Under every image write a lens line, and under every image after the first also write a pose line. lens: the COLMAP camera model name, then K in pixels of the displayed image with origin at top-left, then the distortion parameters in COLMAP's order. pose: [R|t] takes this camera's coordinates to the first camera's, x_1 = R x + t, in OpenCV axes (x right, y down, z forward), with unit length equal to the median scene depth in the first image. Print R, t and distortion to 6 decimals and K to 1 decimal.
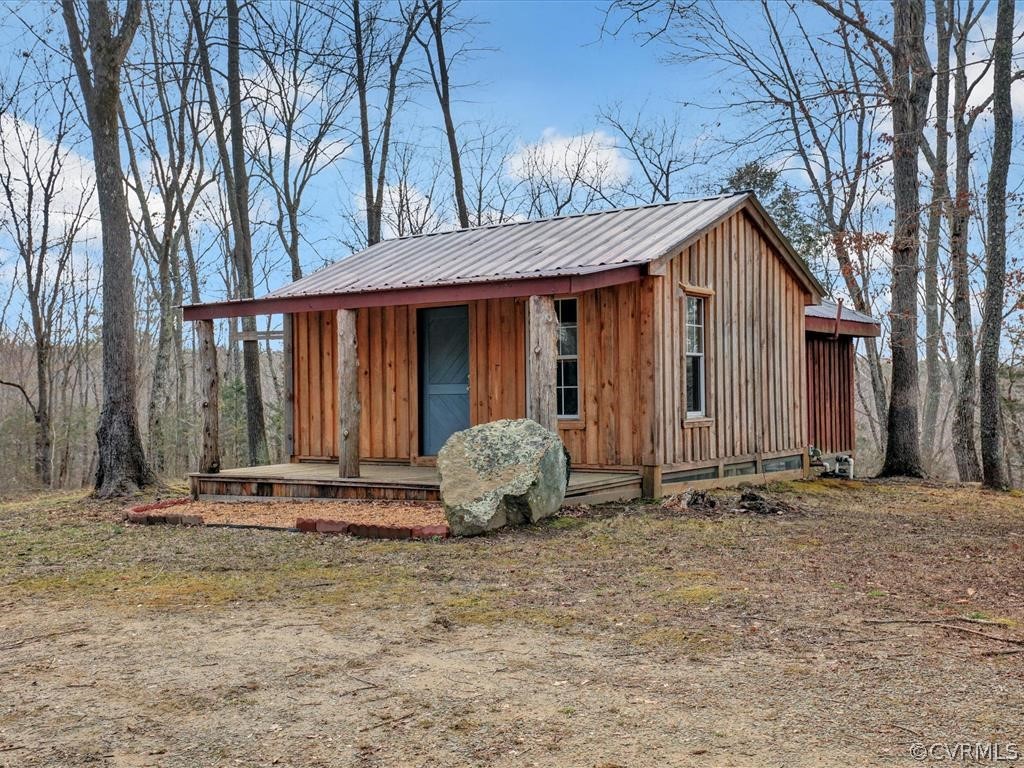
lens RADIAL K [[1040.2, 0, 511.7], [0, 1040.2, 386.5], [0, 0, 1]] dist [0.096136, 0.000000]
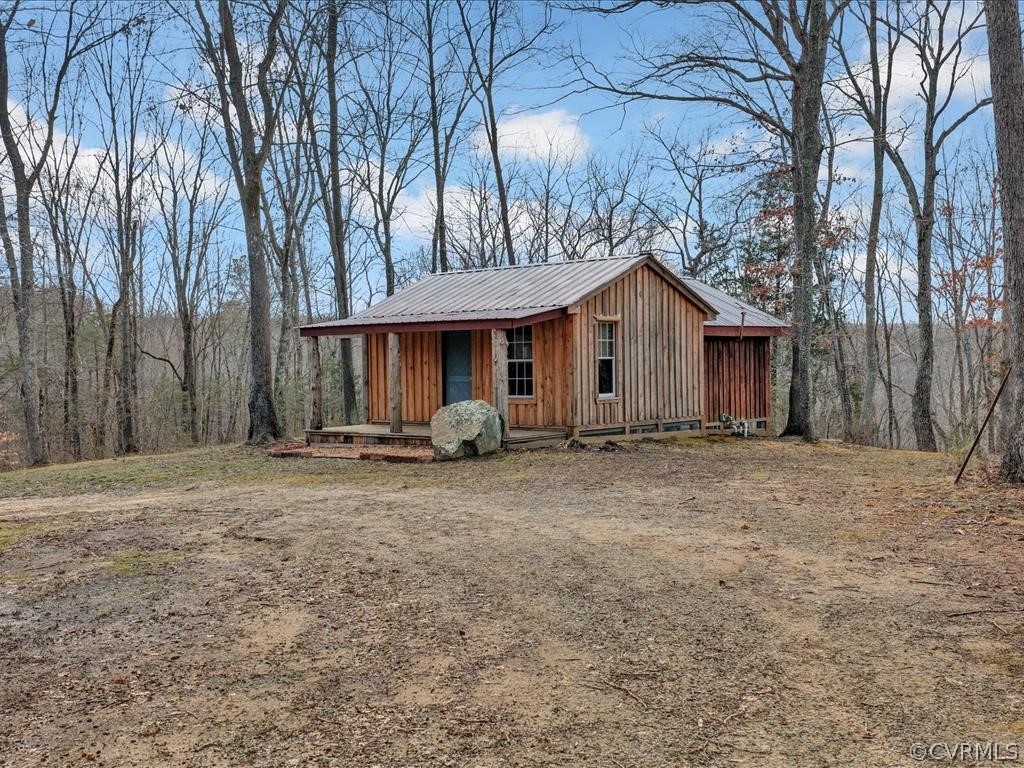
lens RADIAL K [[1040.2, 0, 512.9], [0, 1040.2, 383.5], [0, 0, 1]] dist [0.096136, 0.000000]
pose [[0.994828, 0.000831, -0.101574, 0.176823], [0.002191, 0.999558, 0.029638, -0.036188], [0.101554, -0.029707, 0.994386, -0.568846]]
